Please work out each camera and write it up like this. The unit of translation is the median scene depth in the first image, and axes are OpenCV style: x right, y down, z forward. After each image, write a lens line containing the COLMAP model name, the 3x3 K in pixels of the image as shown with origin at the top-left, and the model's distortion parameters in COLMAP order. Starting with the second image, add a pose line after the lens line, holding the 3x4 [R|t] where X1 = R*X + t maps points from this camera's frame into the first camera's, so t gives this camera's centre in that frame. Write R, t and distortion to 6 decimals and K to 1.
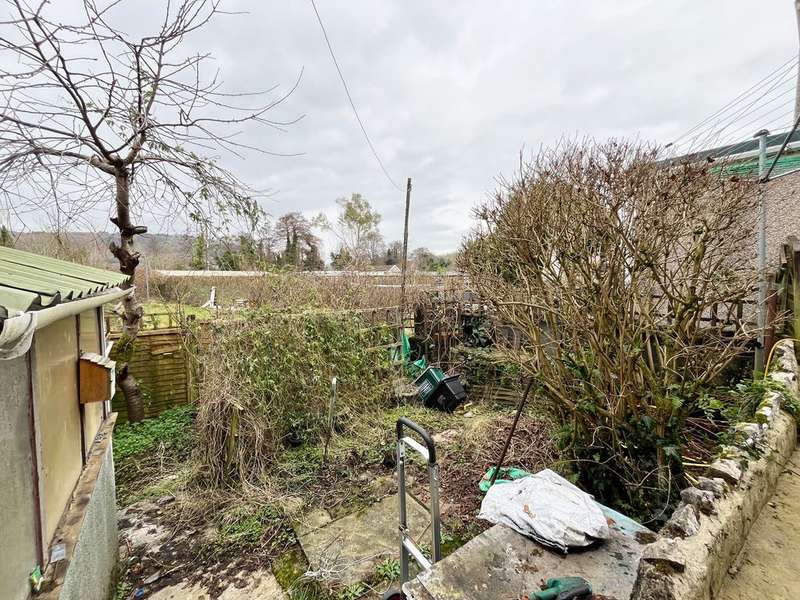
lens RADIAL K [[321.7, 0, 401.5], [0, 321.7, 298.6], [0, 0, 1]] dist [-0.008595, 0.001571]
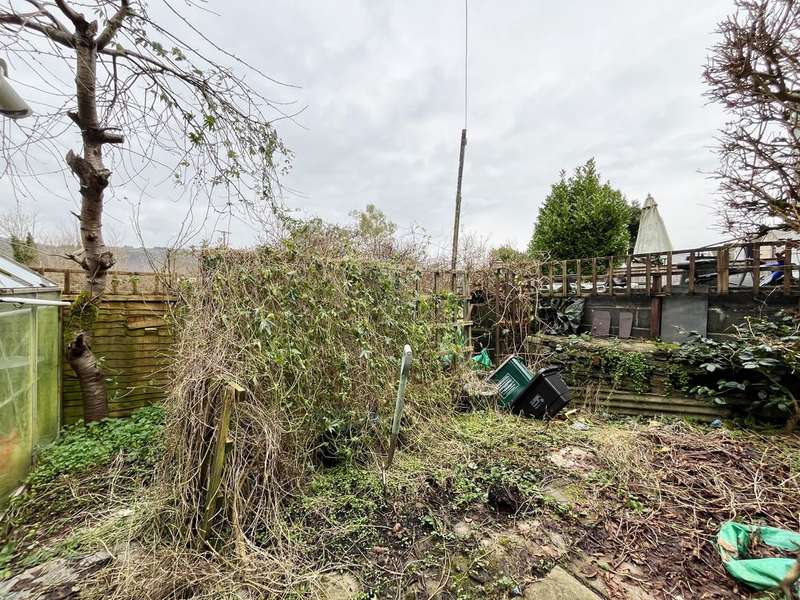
lens RADIAL K [[321.7, 0, 400.2], [0, 321.7, 299.0], [0, 0, 1]] dist [-0.008595, 0.001571]
pose [[0.999136, 0.016897, -0.037958, -0.174282], [-0.018844, 0.998494, -0.051526, 0.169965], [0.037030, 0.052197, 0.997950, 0.375172]]
